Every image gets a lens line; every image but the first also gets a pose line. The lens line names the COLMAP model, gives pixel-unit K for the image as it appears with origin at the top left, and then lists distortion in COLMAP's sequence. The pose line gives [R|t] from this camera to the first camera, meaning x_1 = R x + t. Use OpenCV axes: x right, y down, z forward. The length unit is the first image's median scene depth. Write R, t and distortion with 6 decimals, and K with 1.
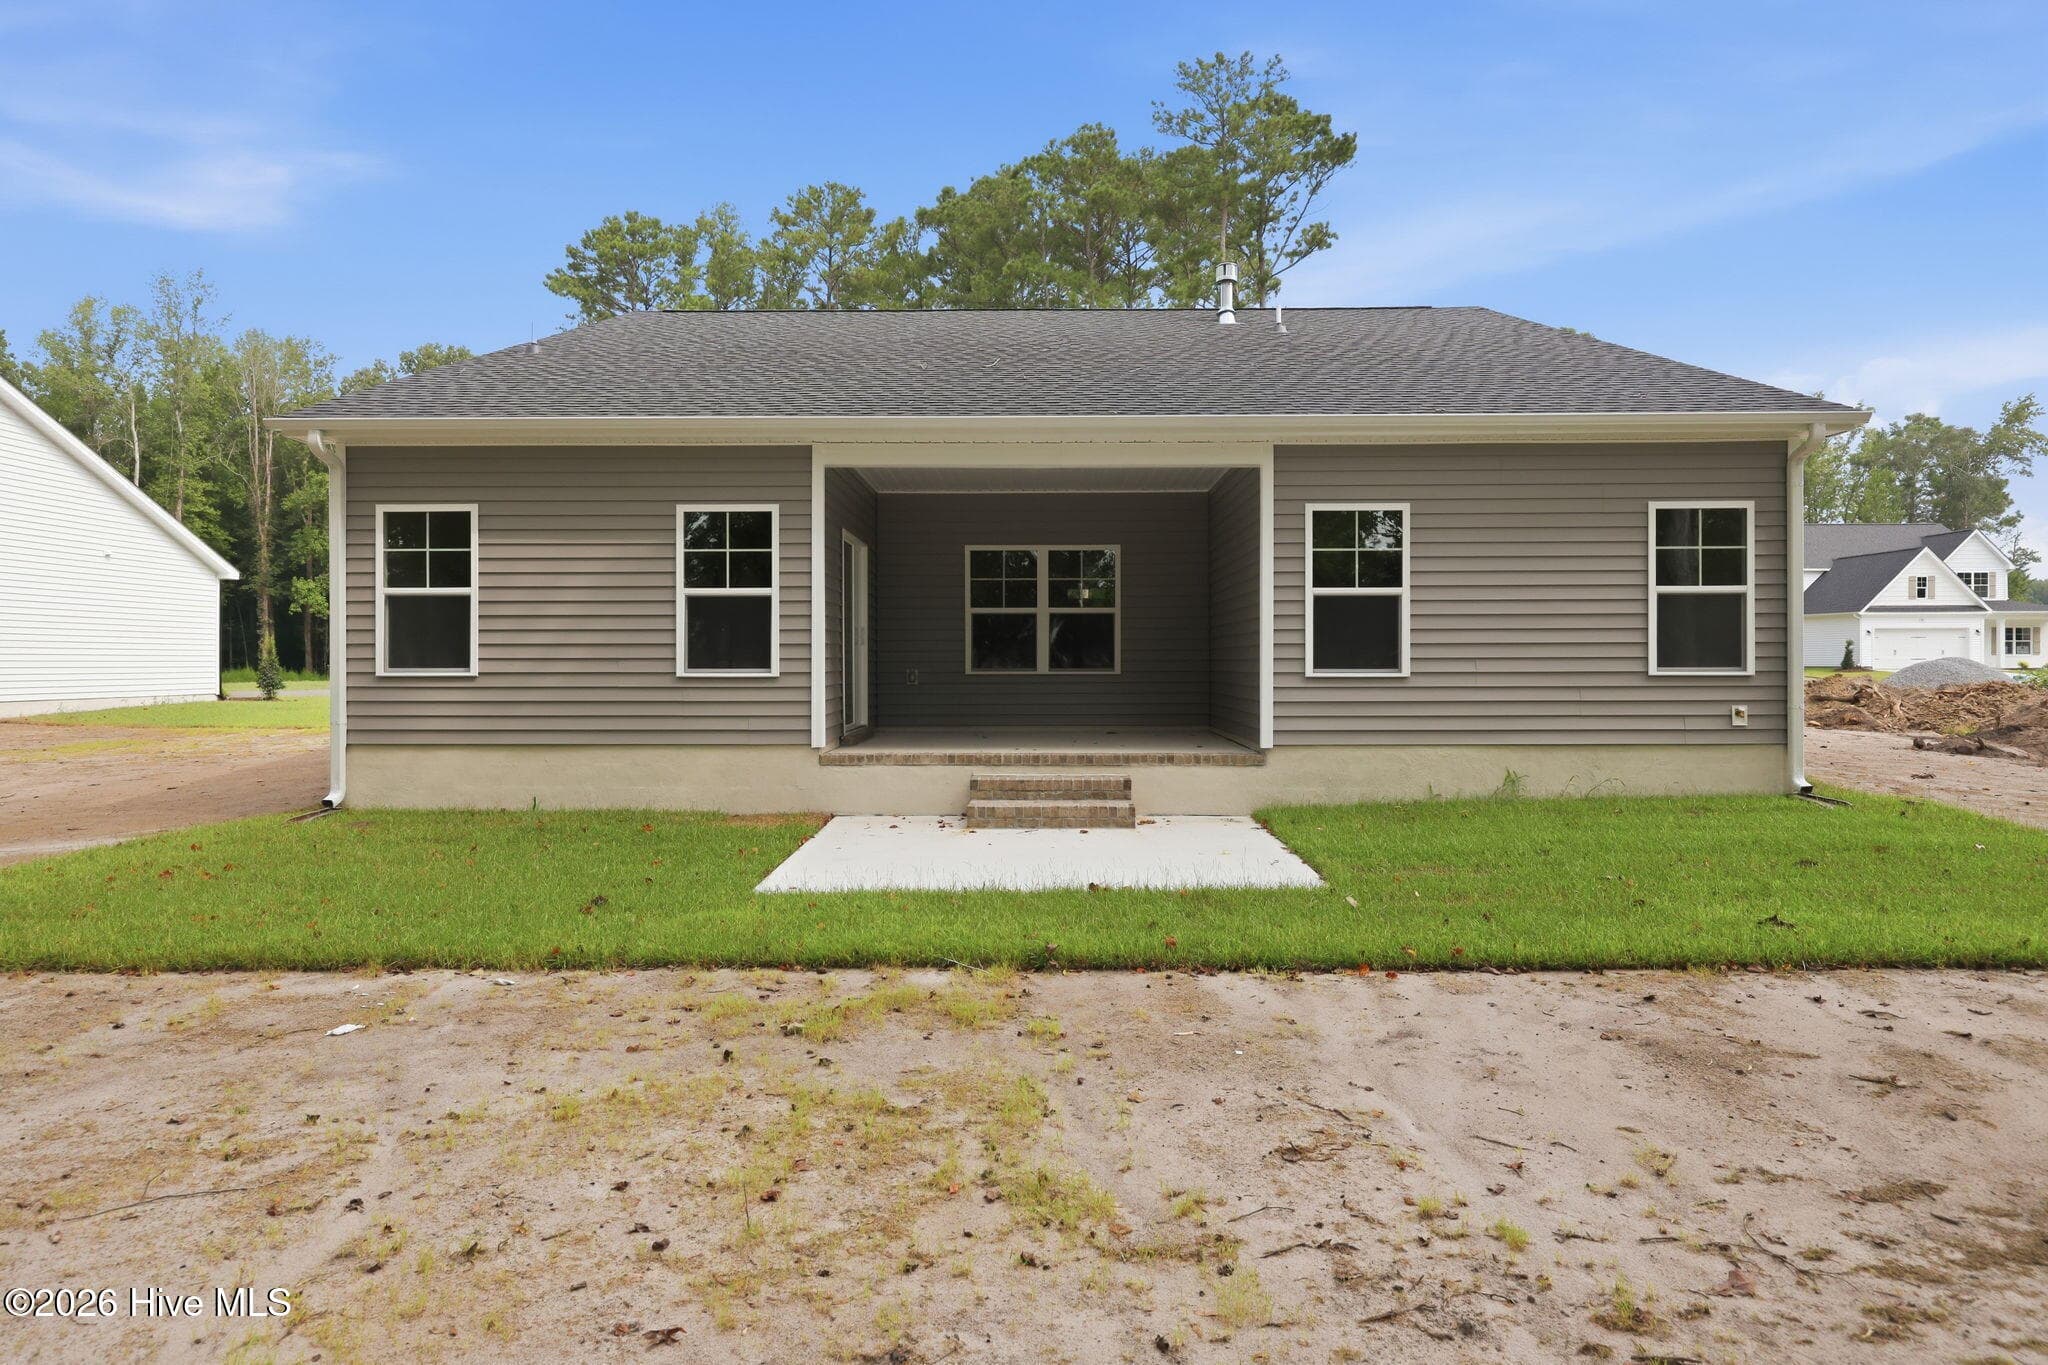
lens RADIAL K [[1162.2, 0, 1025.8], [0, 1162.2, 666.5], [0, 0, 1]] dist [0.009510, -0.006959]
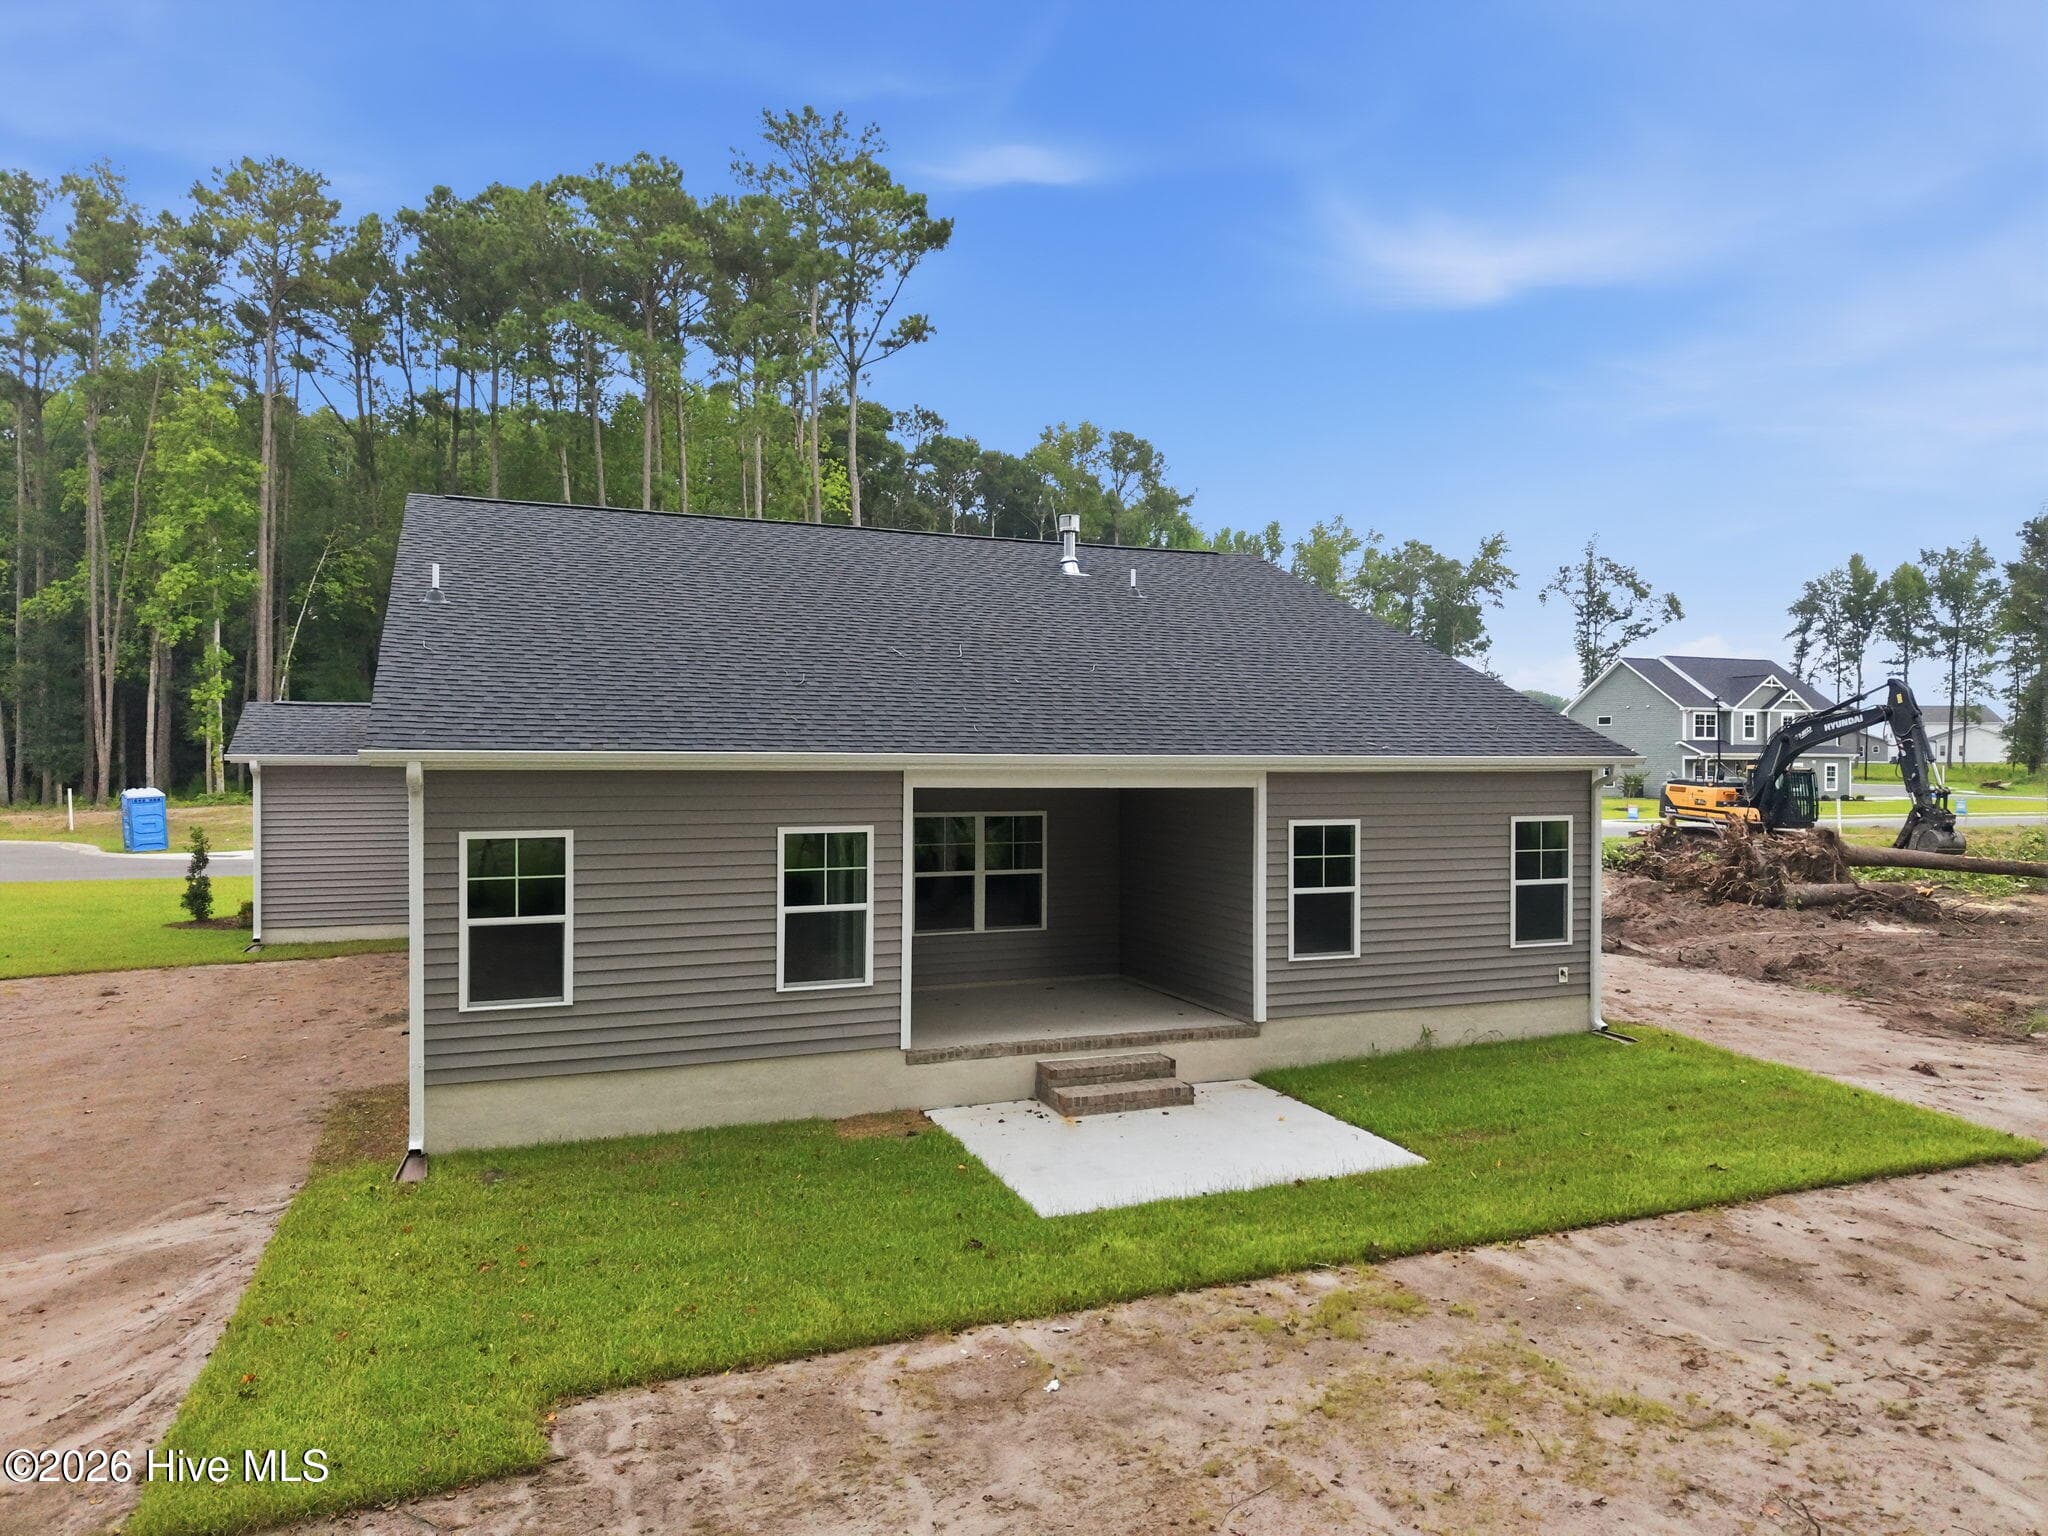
lens RADIAL K [[1363.2, 0, 1063.2], [0, 1363.2, 775.1], [0, 0, 1]] dist [0.036795, -0.038623]
pose [[0.917473, 0.003728, 0.397780, -0.552159], [-0.004512, 0.999989, 0.001037, -0.187904], [-0.397772, -0.002746, 0.917480, -0.226937]]
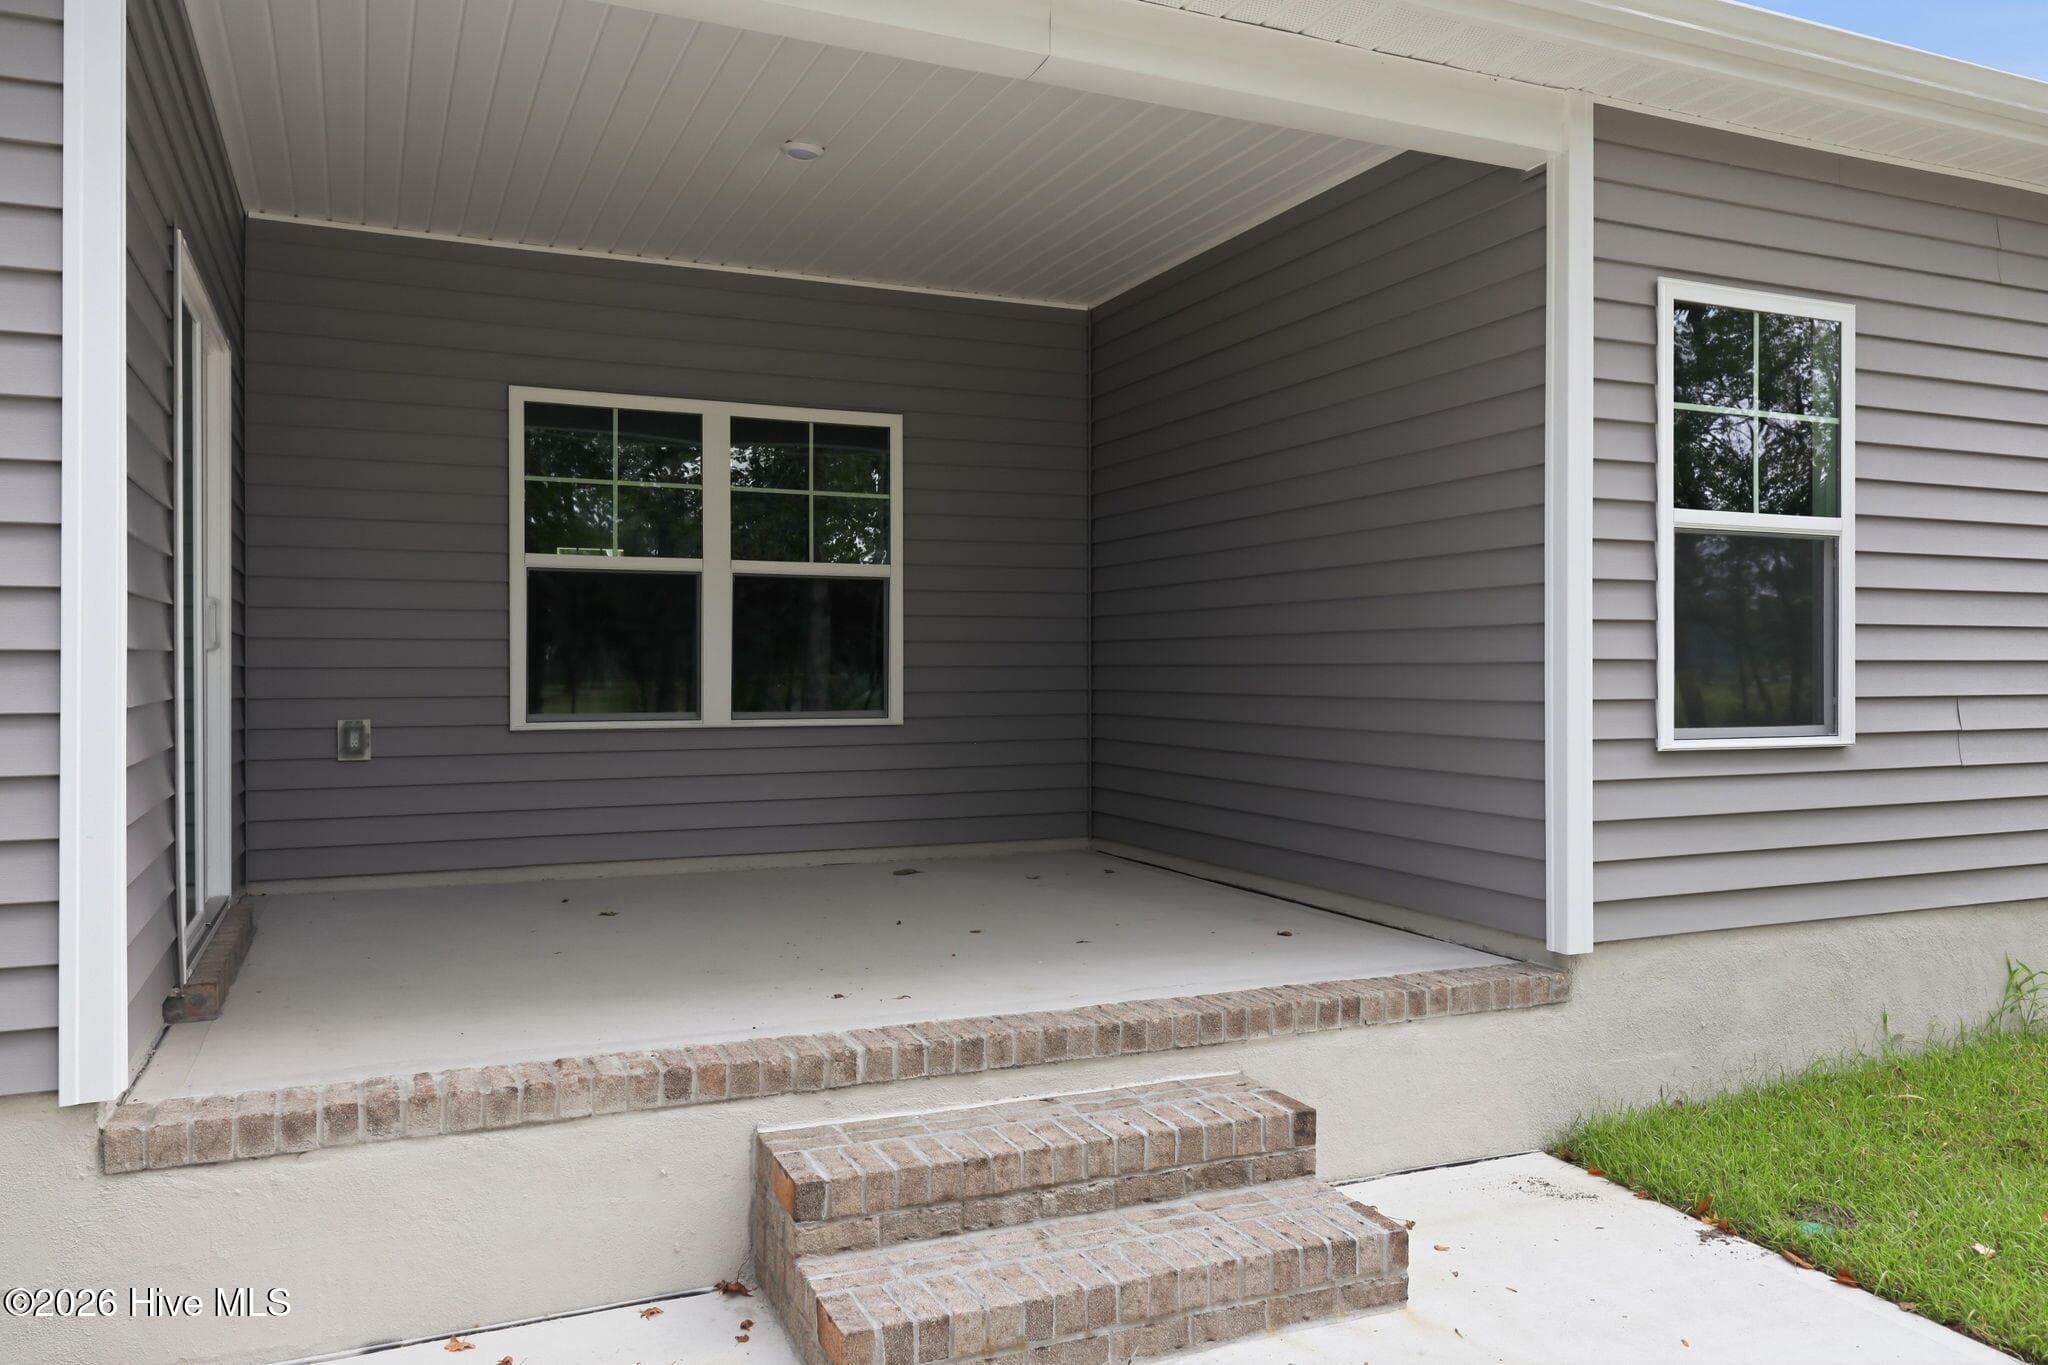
lens RADIAL K [[1520.2, 0, 1070.1], [0, 1520.2, 688.5], [0, 0, 1]] dist [-0.001692, 0.000125]
pose [[0.904610, -0.004508, 0.426216, -0.131539], [0.000398, 0.999953, 0.009732, -0.015592], [-0.426240, -0.008634, 0.904569, 0.646098]]
